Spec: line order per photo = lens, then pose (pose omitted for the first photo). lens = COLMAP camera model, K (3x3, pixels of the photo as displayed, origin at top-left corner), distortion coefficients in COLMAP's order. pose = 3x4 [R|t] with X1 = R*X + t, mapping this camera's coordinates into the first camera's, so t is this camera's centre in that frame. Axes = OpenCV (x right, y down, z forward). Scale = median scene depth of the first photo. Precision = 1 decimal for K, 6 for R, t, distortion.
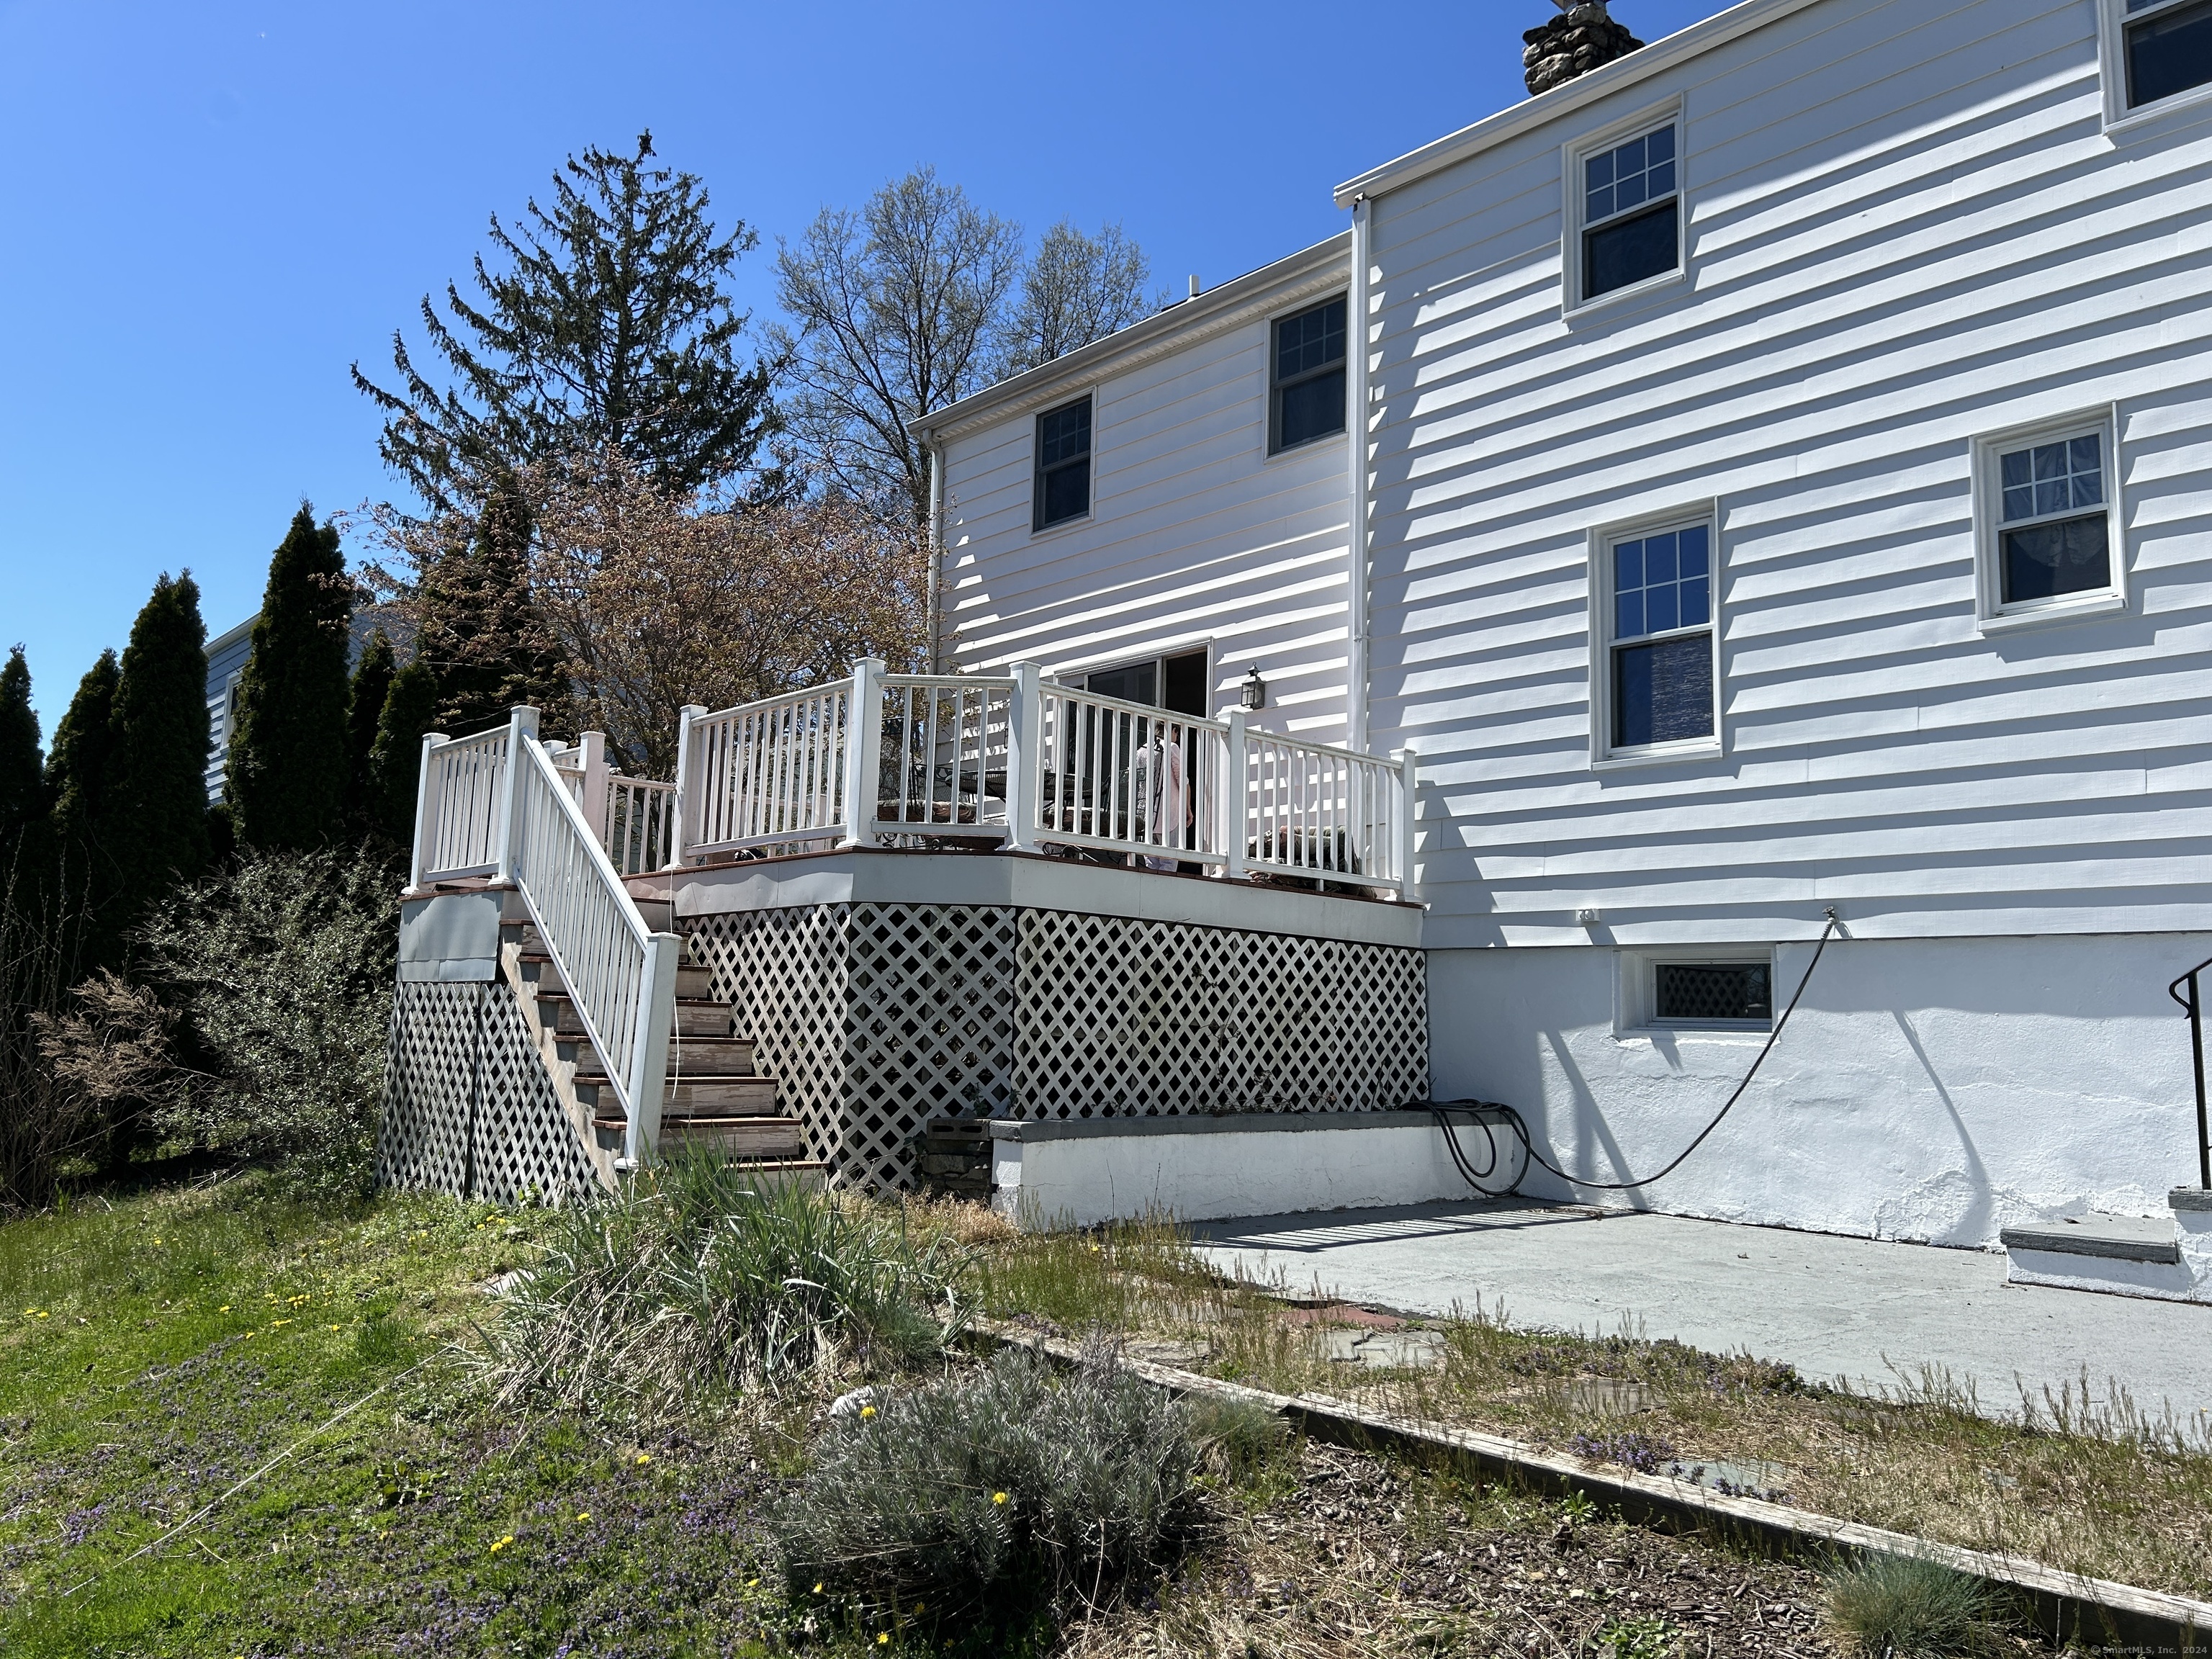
lens RADIAL K [[1673.1, 0, 1112.7], [0, 1673.1, 850.1], [0, 0, 1]] dist [0.046941, -0.035475]
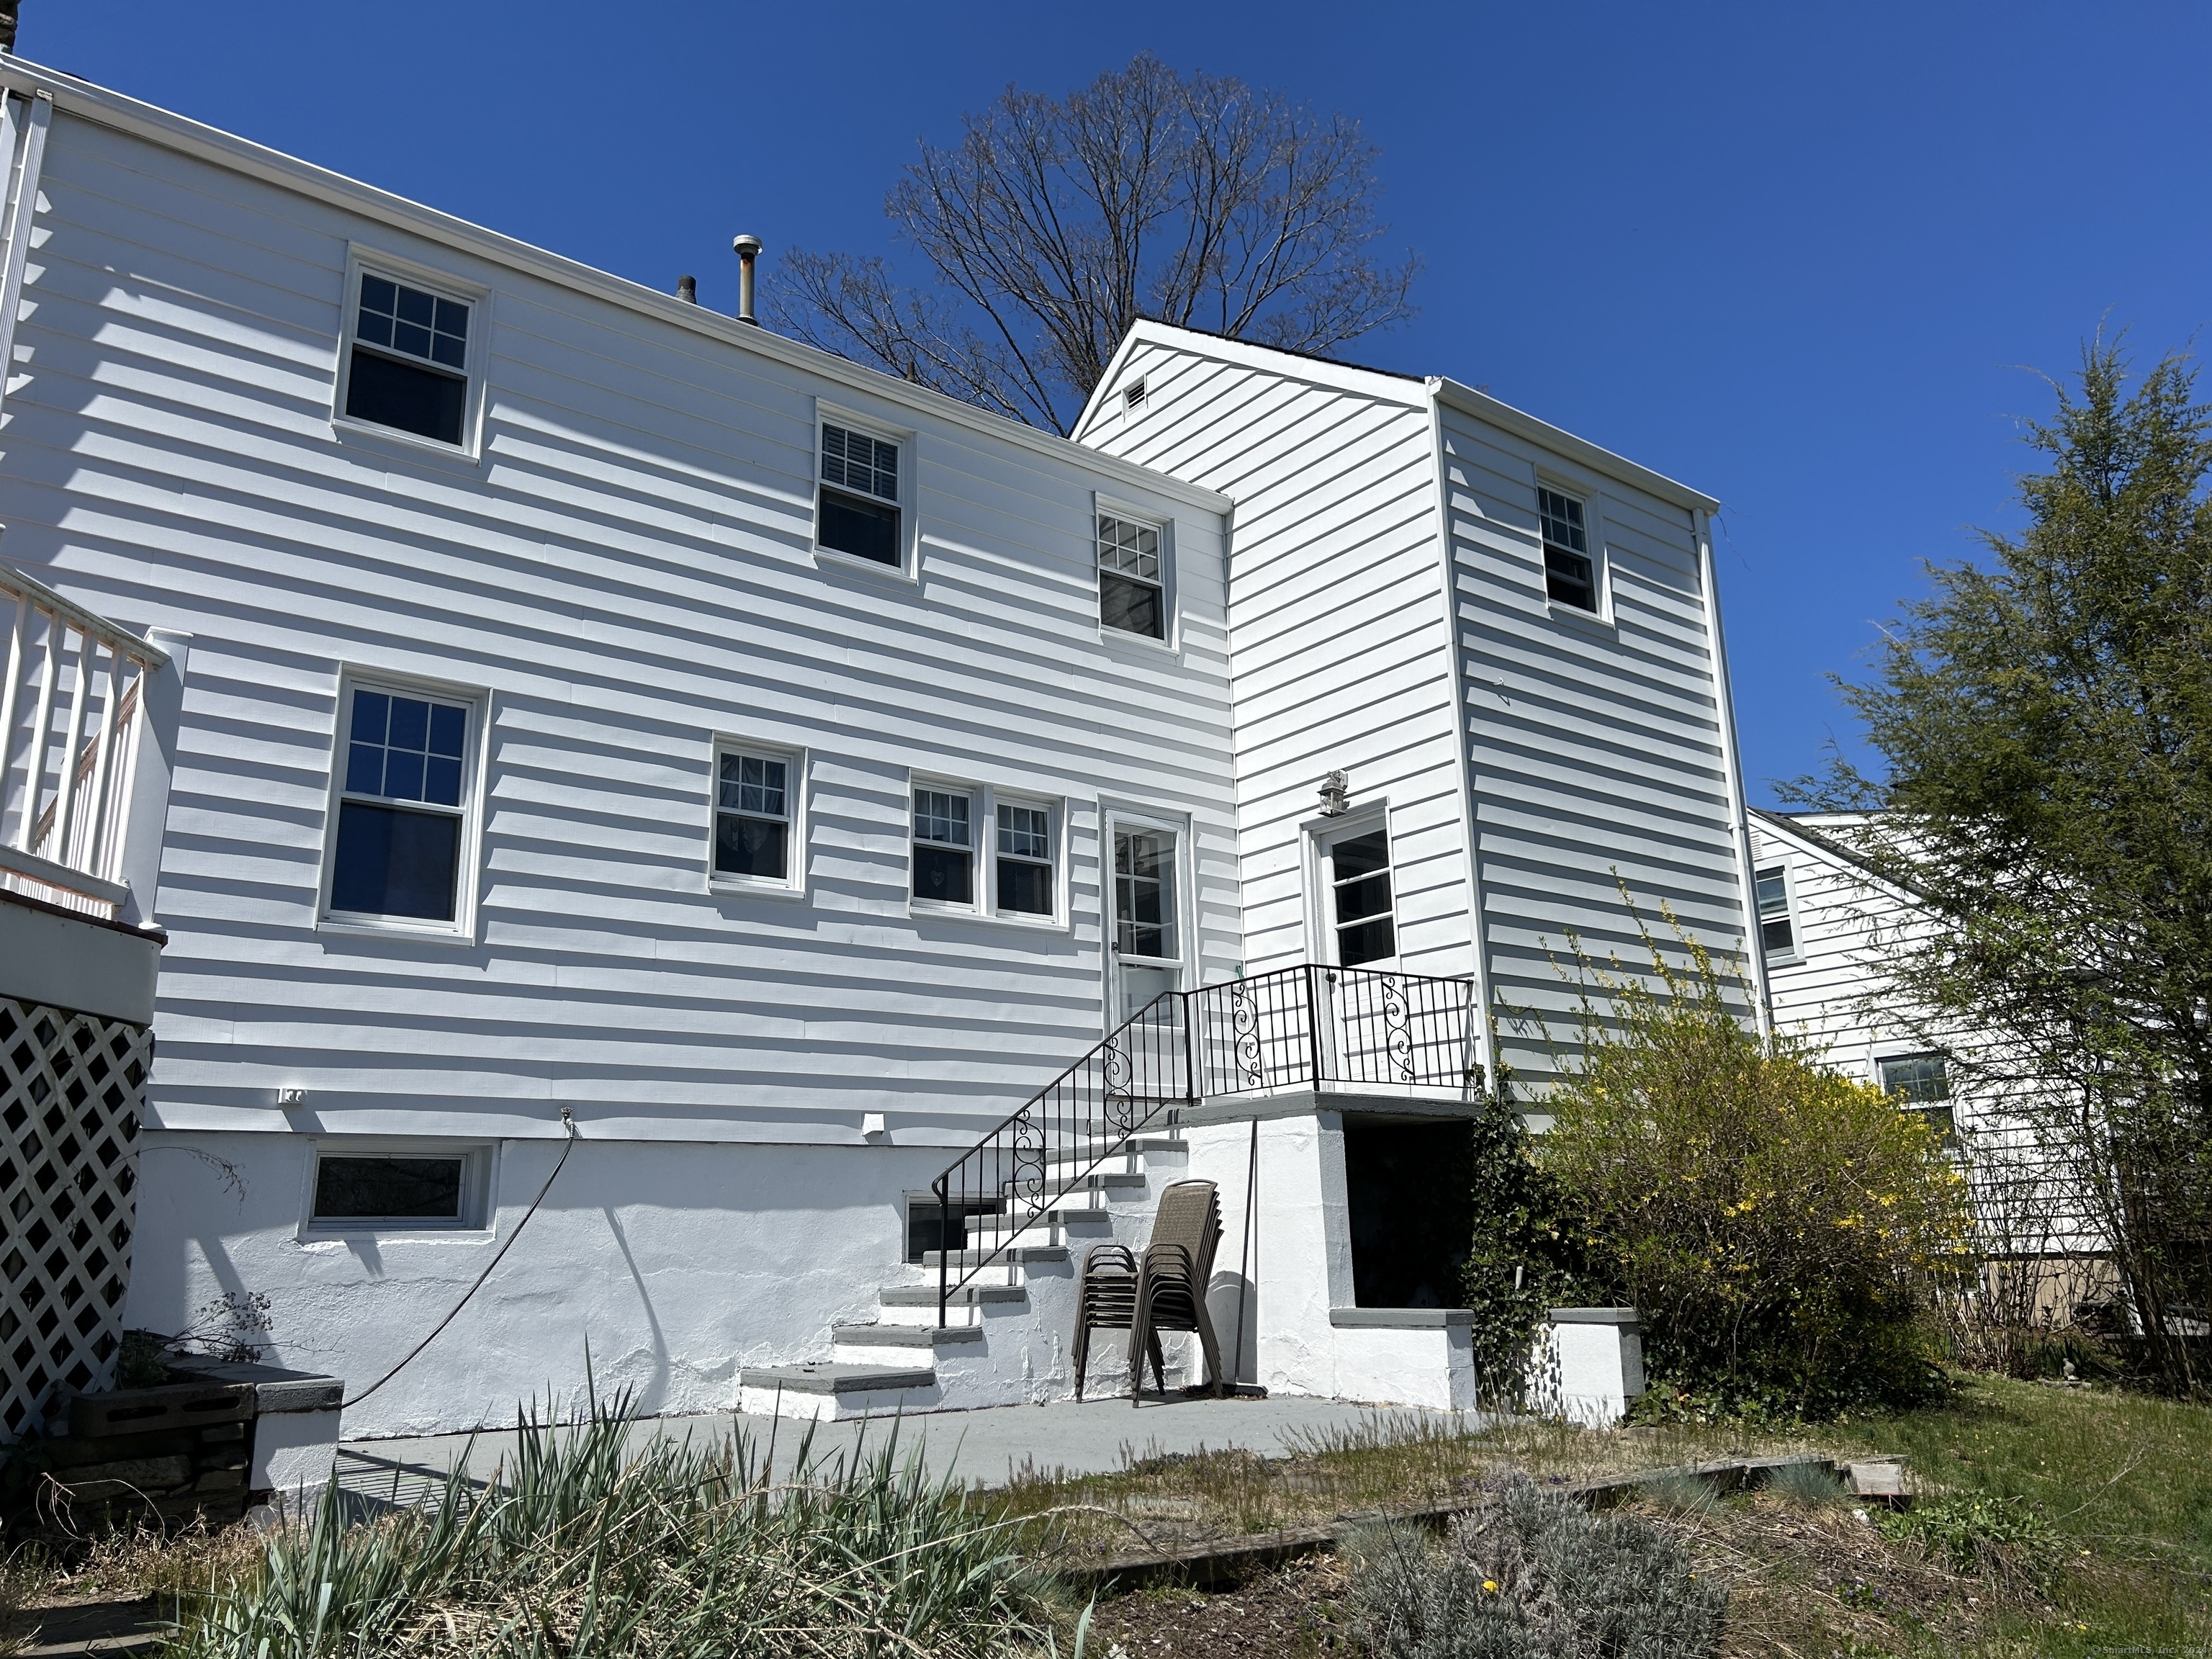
lens RADIAL K [[1615.0, 0, 1105.0], [0, 1615.0, 891.0], [0, 0, 1]] dist [0.011440, 0.004300]
pose [[0.082534, 0.195189, 0.977287, -0.524658], [-0.082416, 0.978610, -0.188493, 0.059260], [-0.993175, -0.064987, 0.096855, 0.529983]]
